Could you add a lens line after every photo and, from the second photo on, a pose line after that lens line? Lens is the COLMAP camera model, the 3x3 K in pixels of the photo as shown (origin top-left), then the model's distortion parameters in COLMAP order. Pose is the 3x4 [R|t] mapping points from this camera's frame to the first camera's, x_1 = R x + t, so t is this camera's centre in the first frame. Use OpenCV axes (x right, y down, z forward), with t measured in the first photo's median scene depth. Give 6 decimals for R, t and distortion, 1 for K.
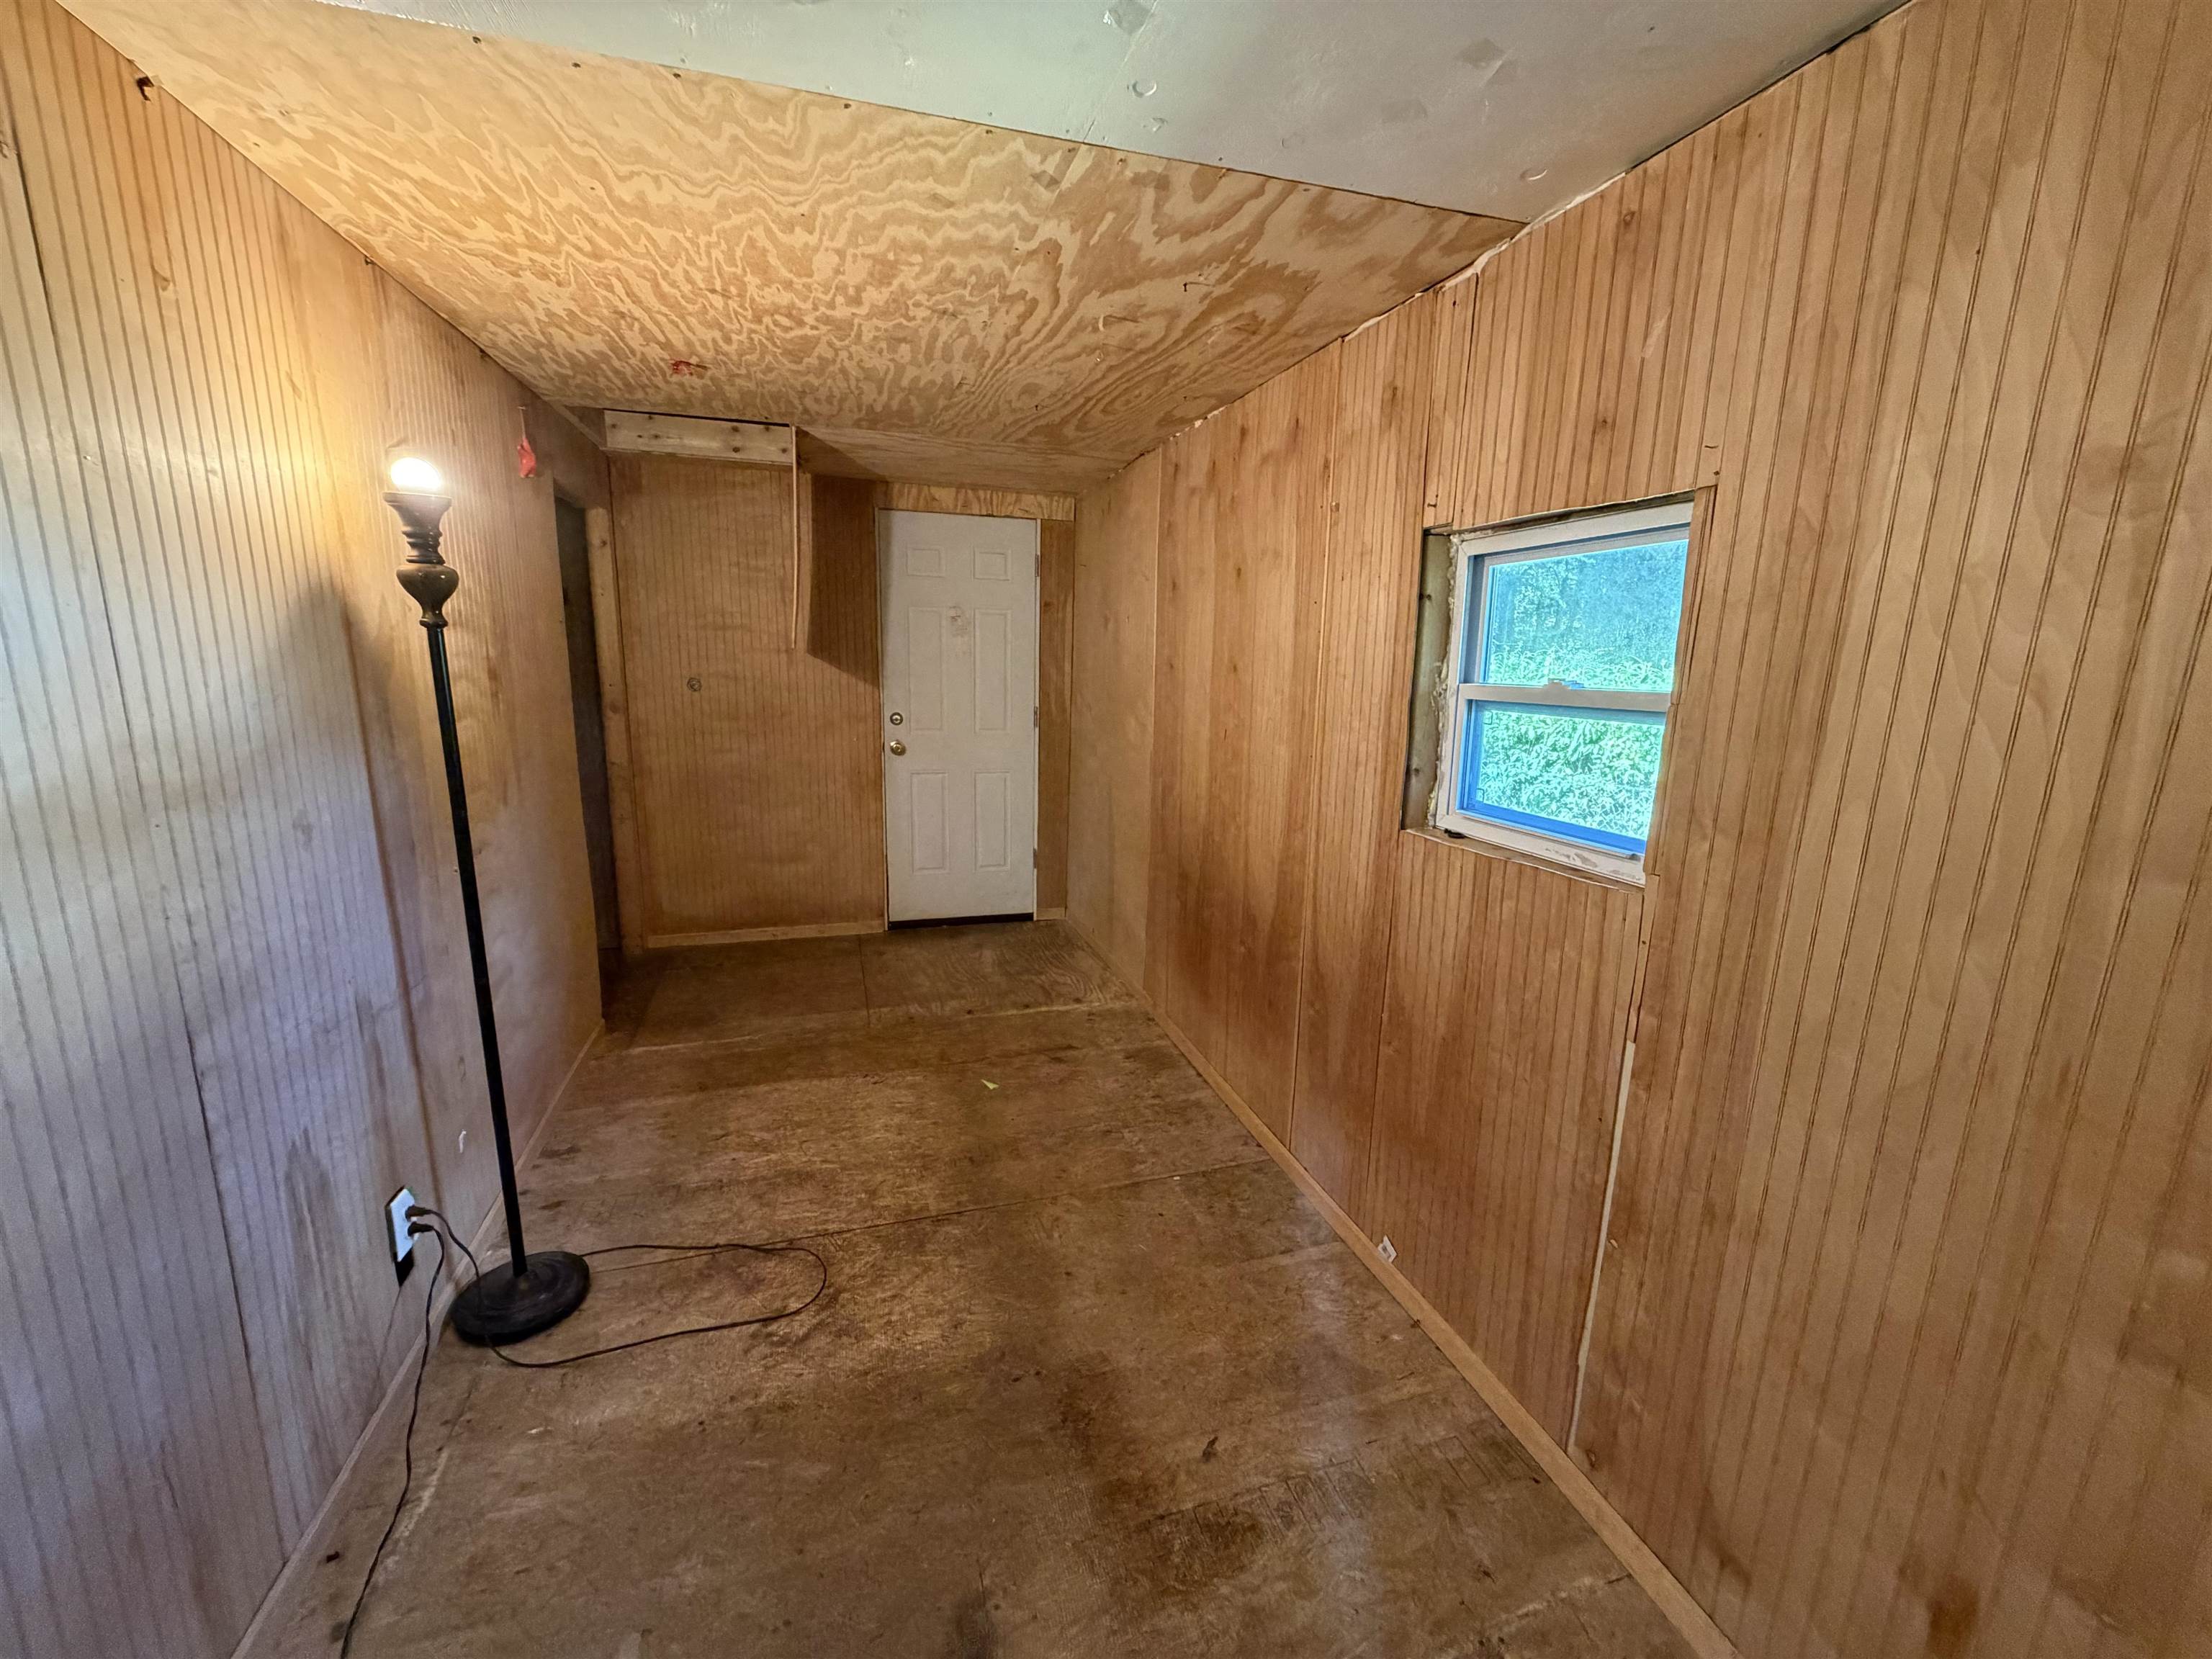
lens RADIAL K [[887.5, 0, 1098.9], [0, 887.5, 830.5], [0, 0, 1]] dist [-0.000175, 0.000530]
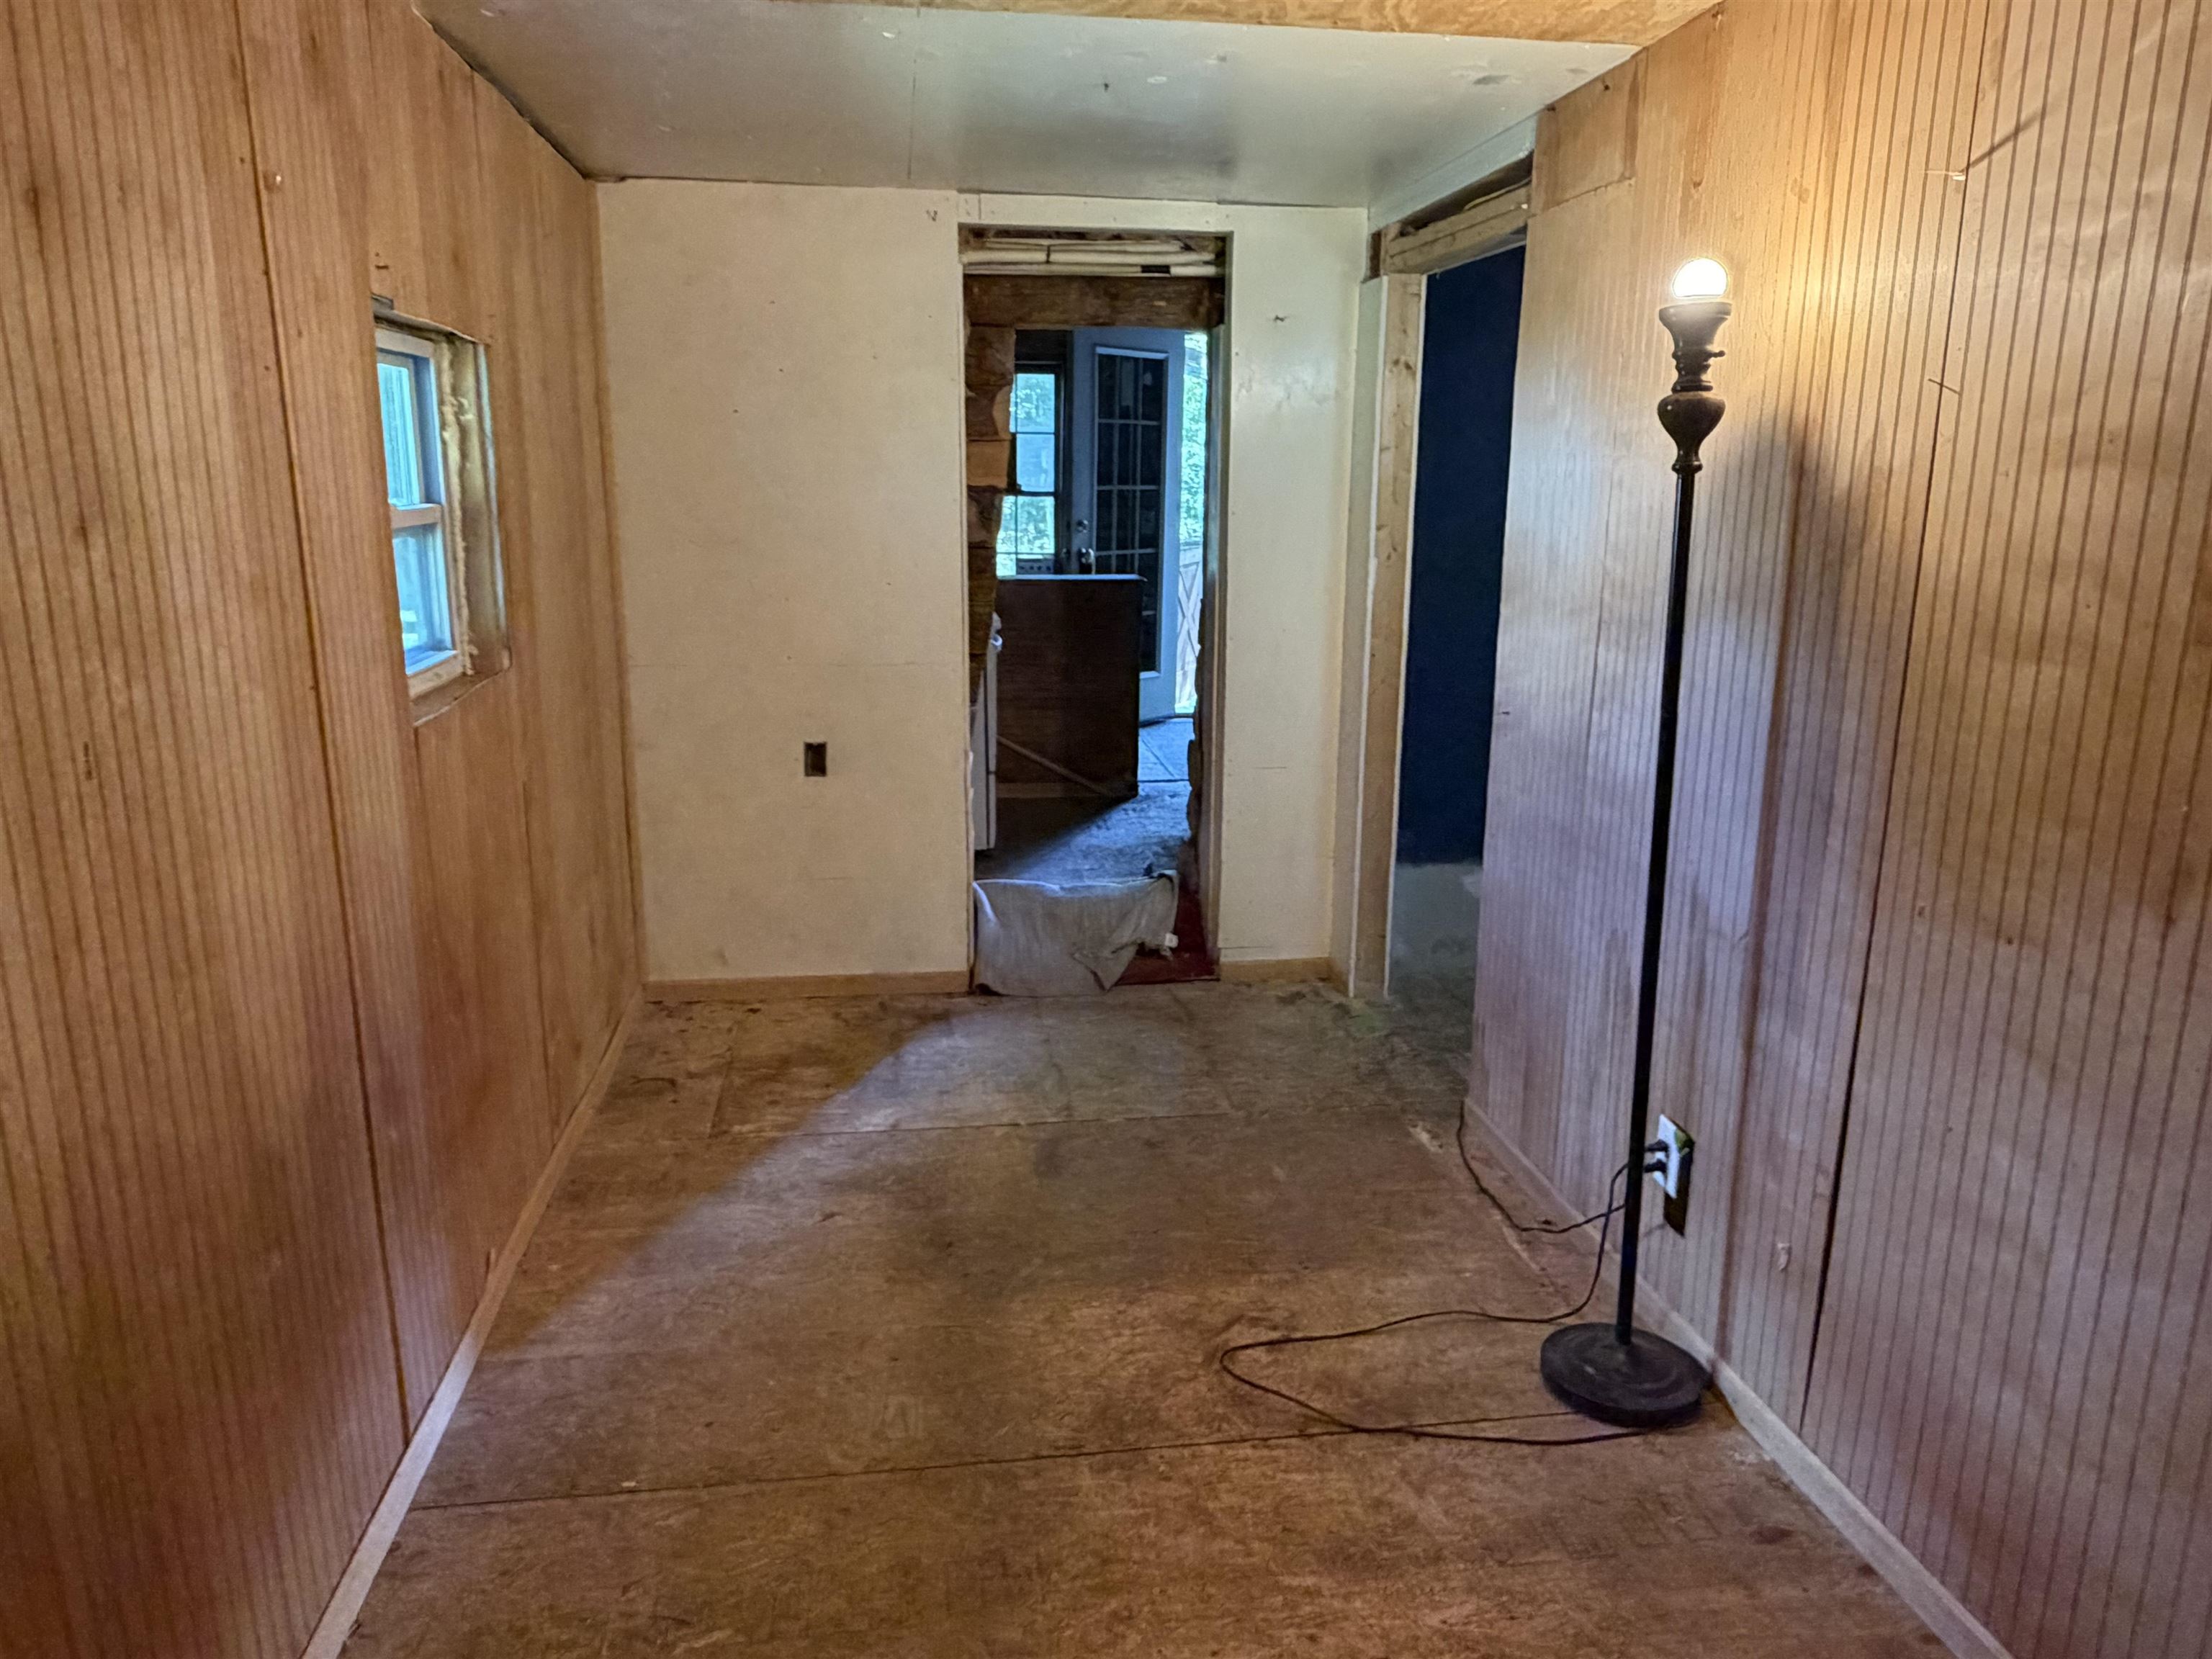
lens RADIAL K [[1501.8, 0, 1106.0], [0, 1501.8, 829.5], [0, 0, 1]] dist [-0.000076, 0.000049]
pose [[-0.988525, -0.058068, 0.139450, -0.376619], [0.006566, 0.905772, 0.423715, -0.433912], [-0.150914, 0.419768, -0.894997, 2.043169]]
